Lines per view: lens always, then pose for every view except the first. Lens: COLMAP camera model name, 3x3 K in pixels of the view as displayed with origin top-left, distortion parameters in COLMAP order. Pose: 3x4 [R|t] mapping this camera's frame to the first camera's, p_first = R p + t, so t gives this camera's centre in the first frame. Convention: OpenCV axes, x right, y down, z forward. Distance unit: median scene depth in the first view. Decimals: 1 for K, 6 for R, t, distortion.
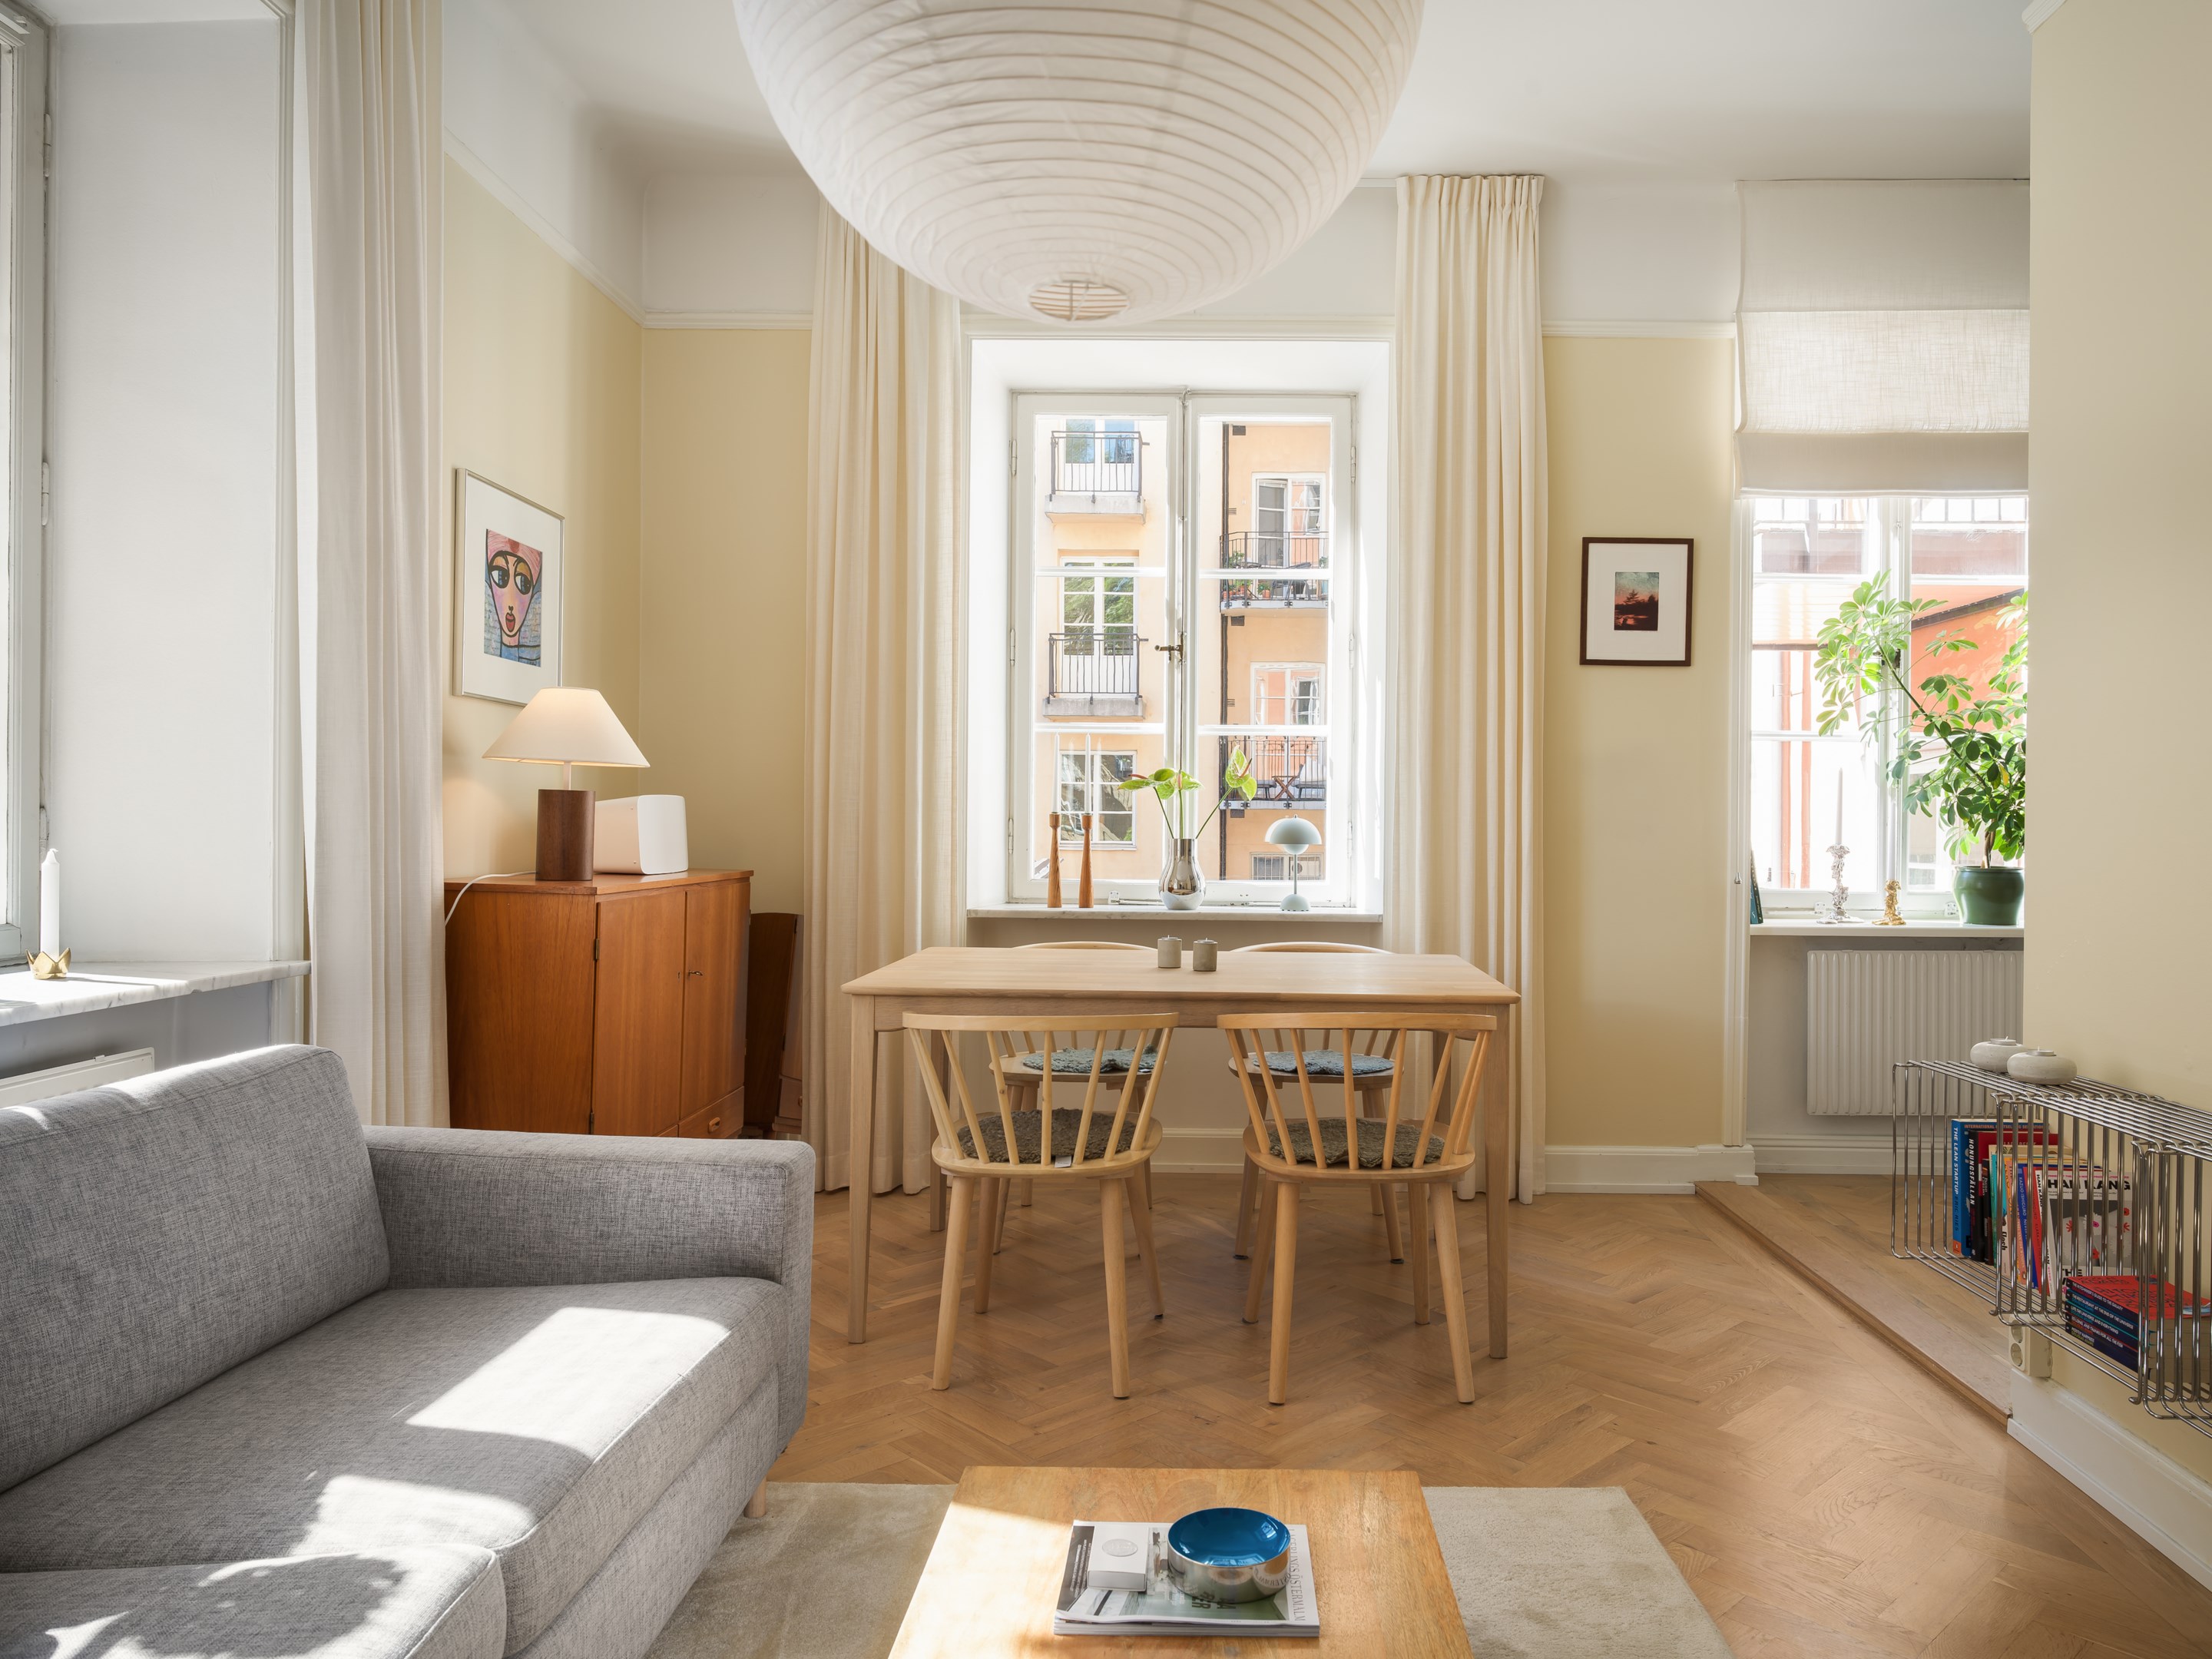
lens RADIAL K [[1459.7, 0, 1176.7], [0, 1459.7, 830.3], [0, 0, 1]] dist [-0.000758, -0.003501]
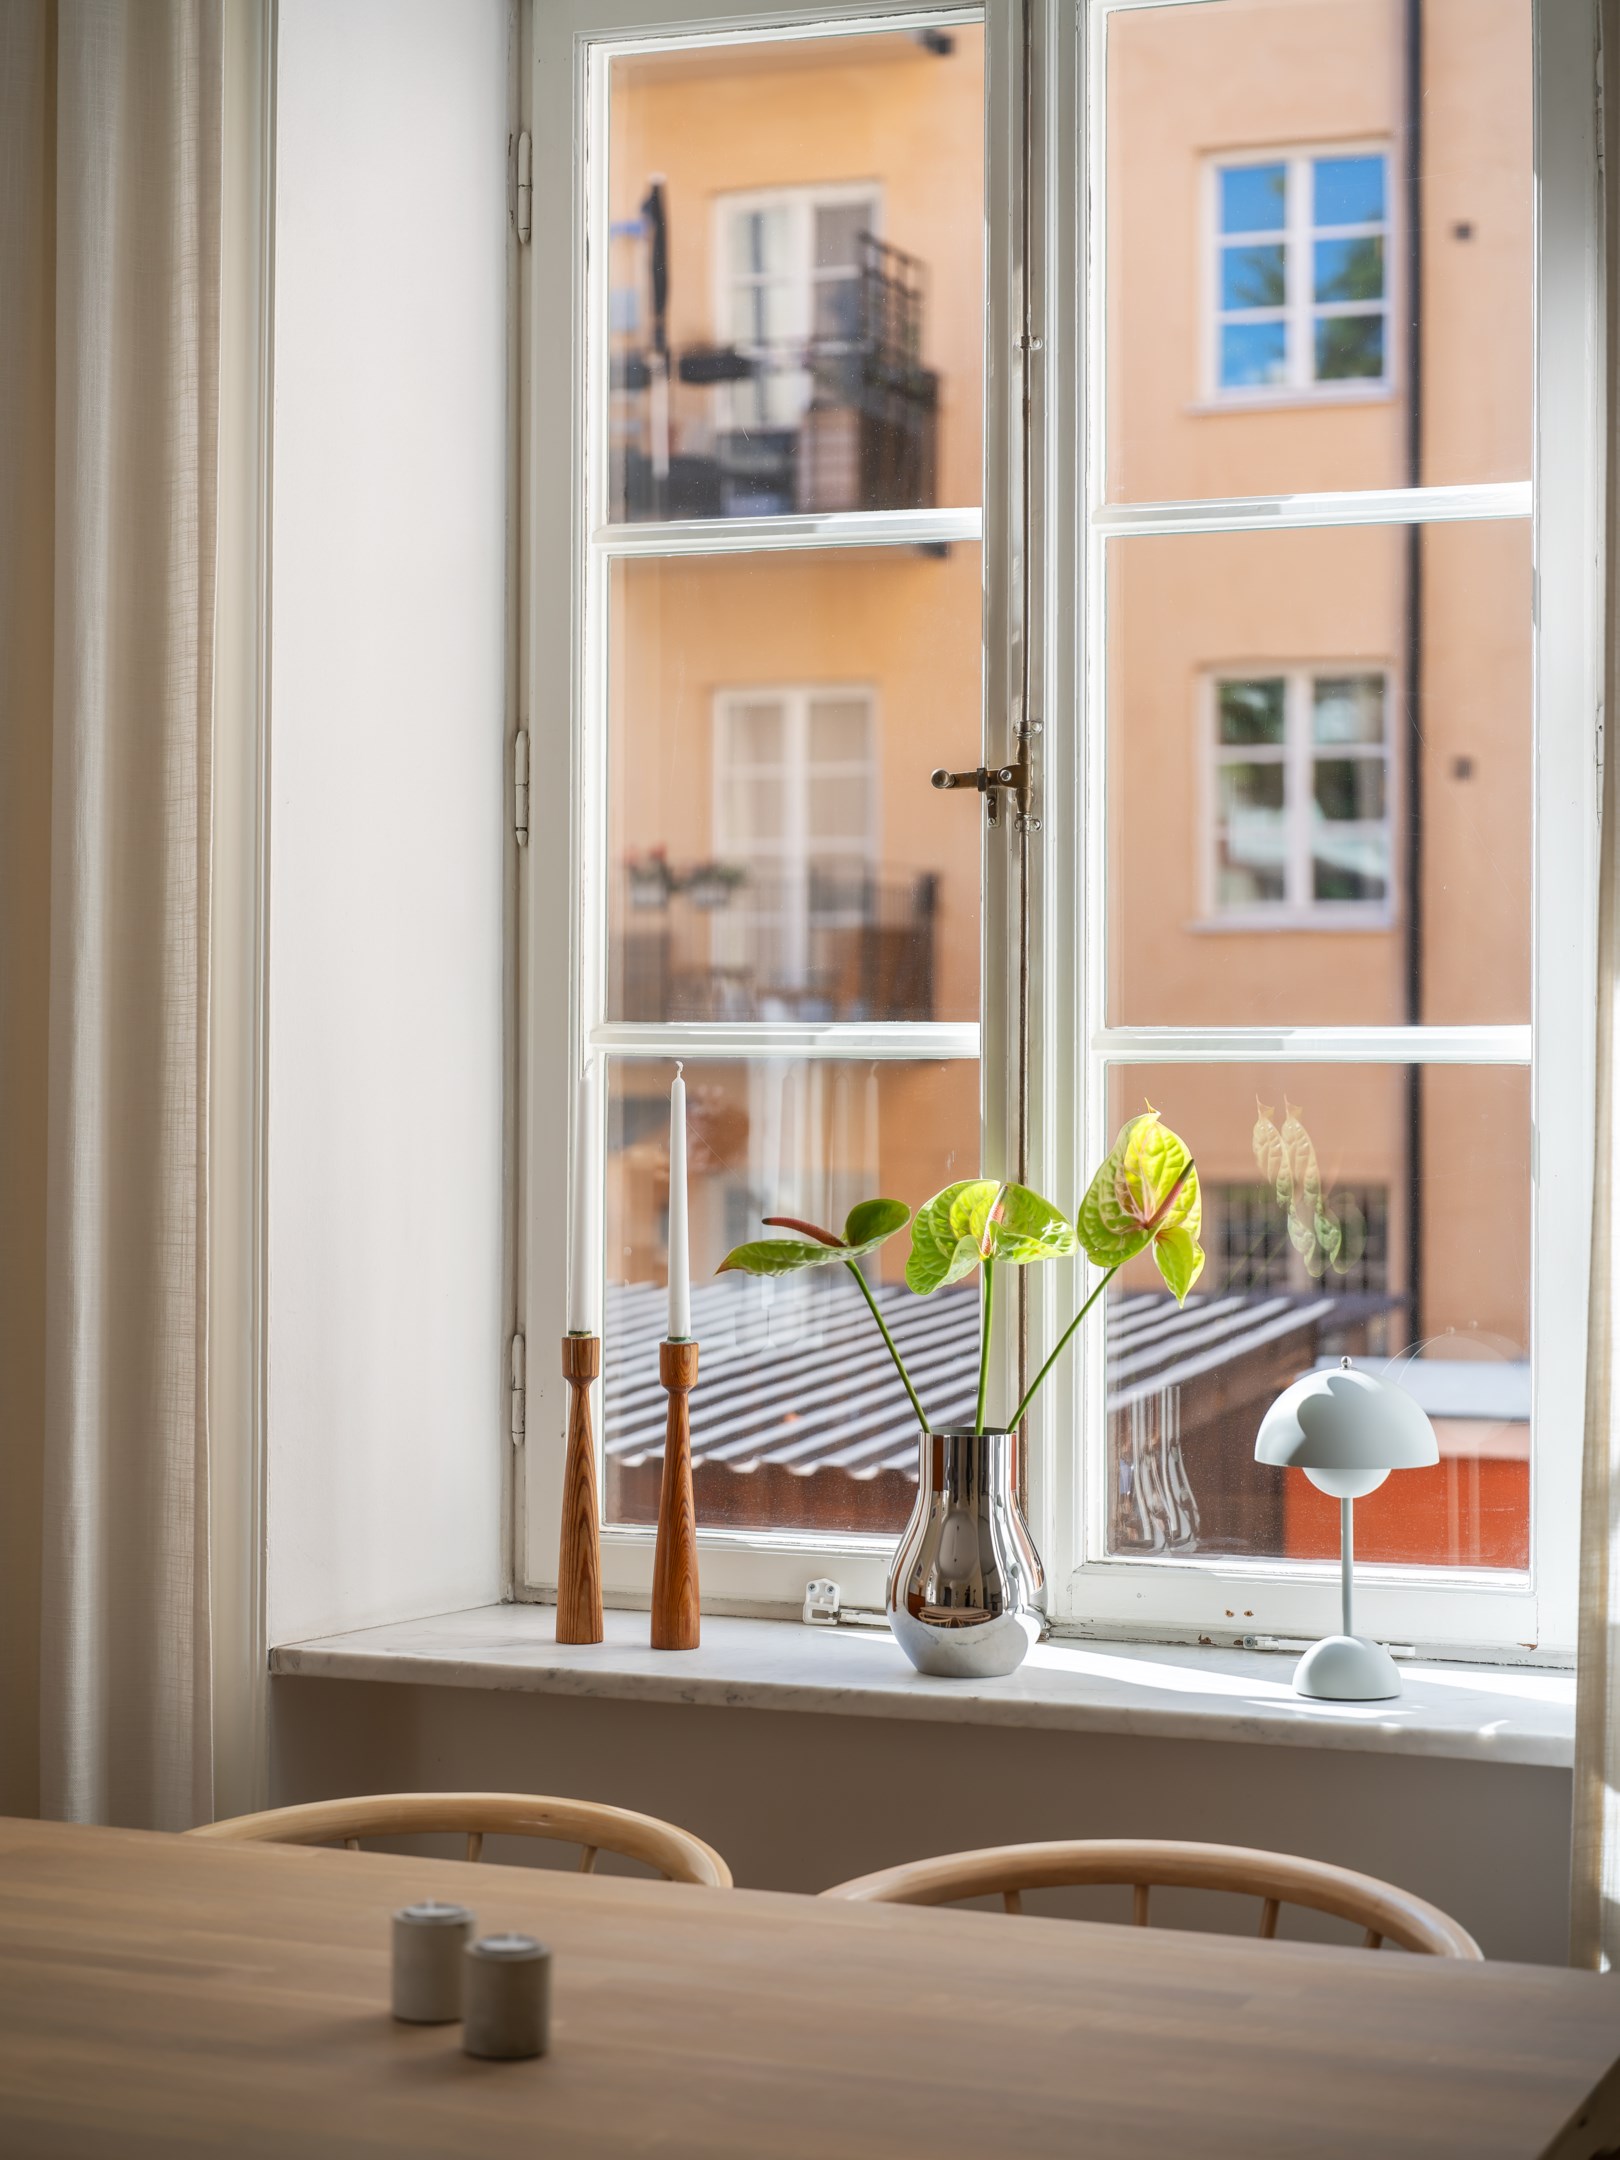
lens RADIAL K [[3892.6, 0, 810.5], [0, 3892.6, 1017.6], [0, 0, 1]] dist [0.013116, 0.023227]
pose [[0.937600, -0.008589, -0.347608, 0.262844], [0.001478, 0.999784, -0.020715, -0.064872], [0.347711, 0.018908, 0.937411, 0.262437]]
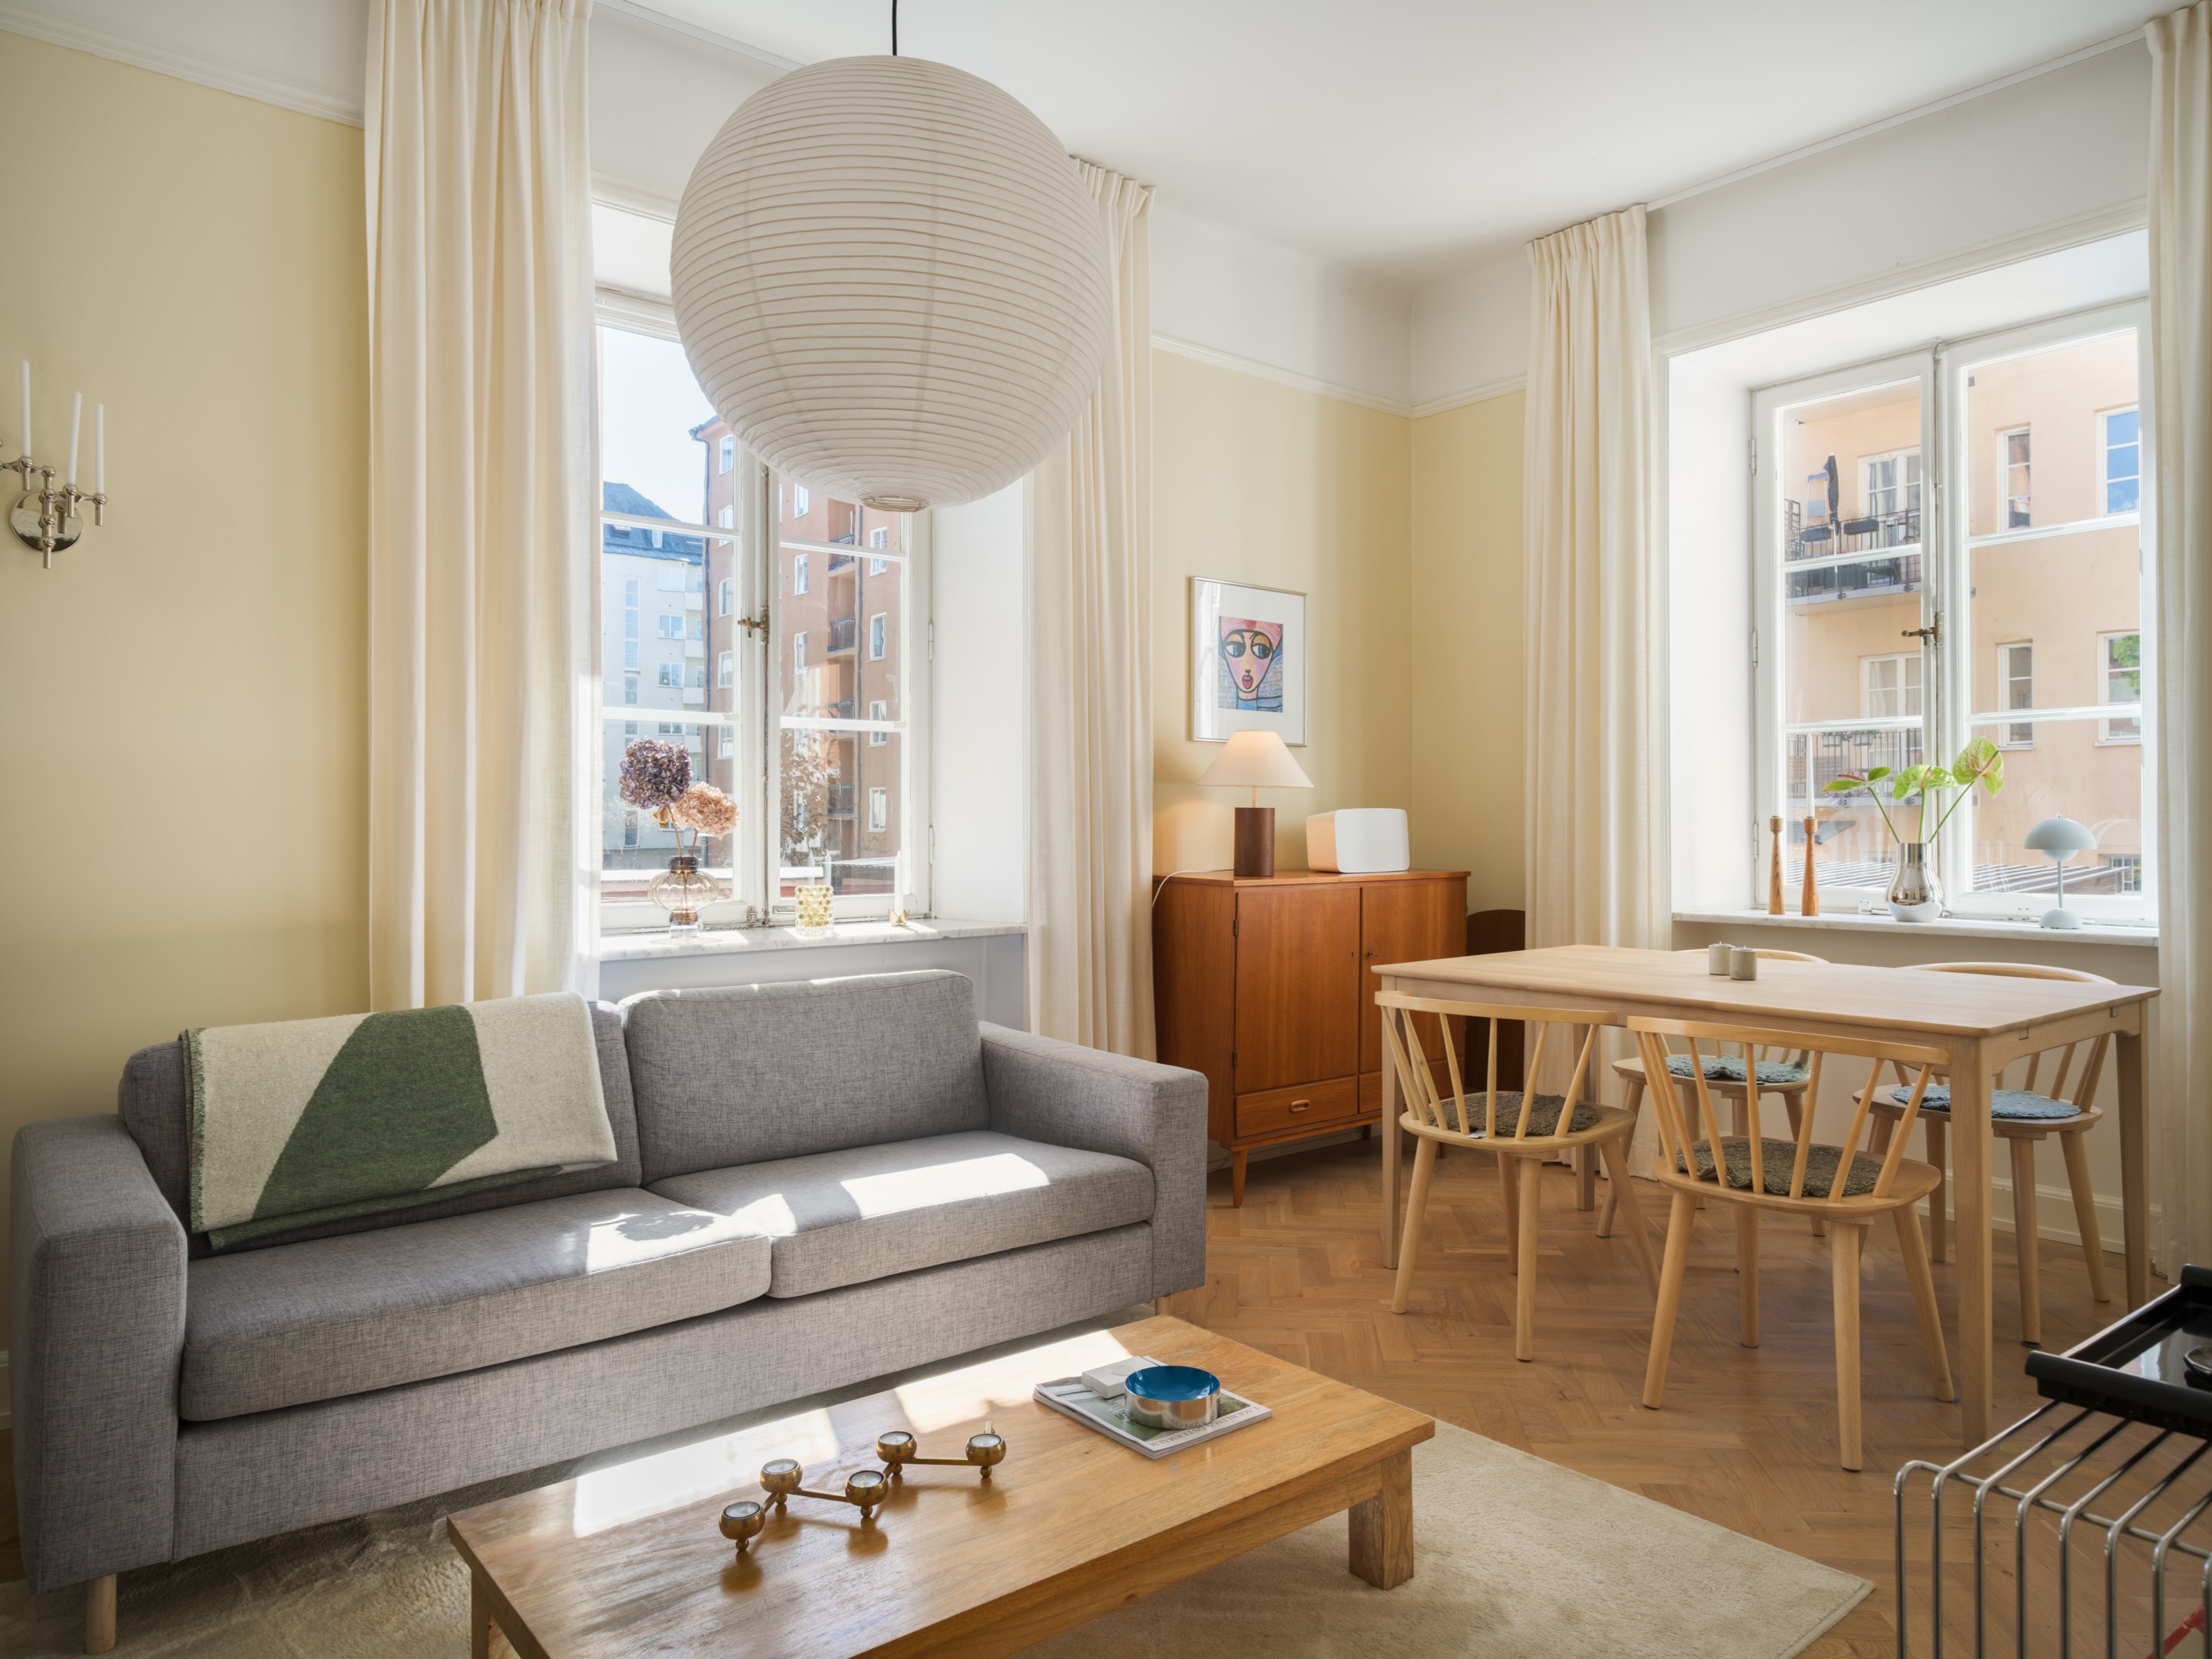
lens RADIAL K [[1426.9, 0, 1108.9], [0, 1426.9, 820.4], [0, 0, 1]] dist [-0.004273, 0.004810]
pose [[0.645031, -0.013821, -0.764031, 0.376621], [0.006055, 0.999897, -0.012975, 0.000014], [0.764132, 0.003743, 0.645048, 0.052771]]
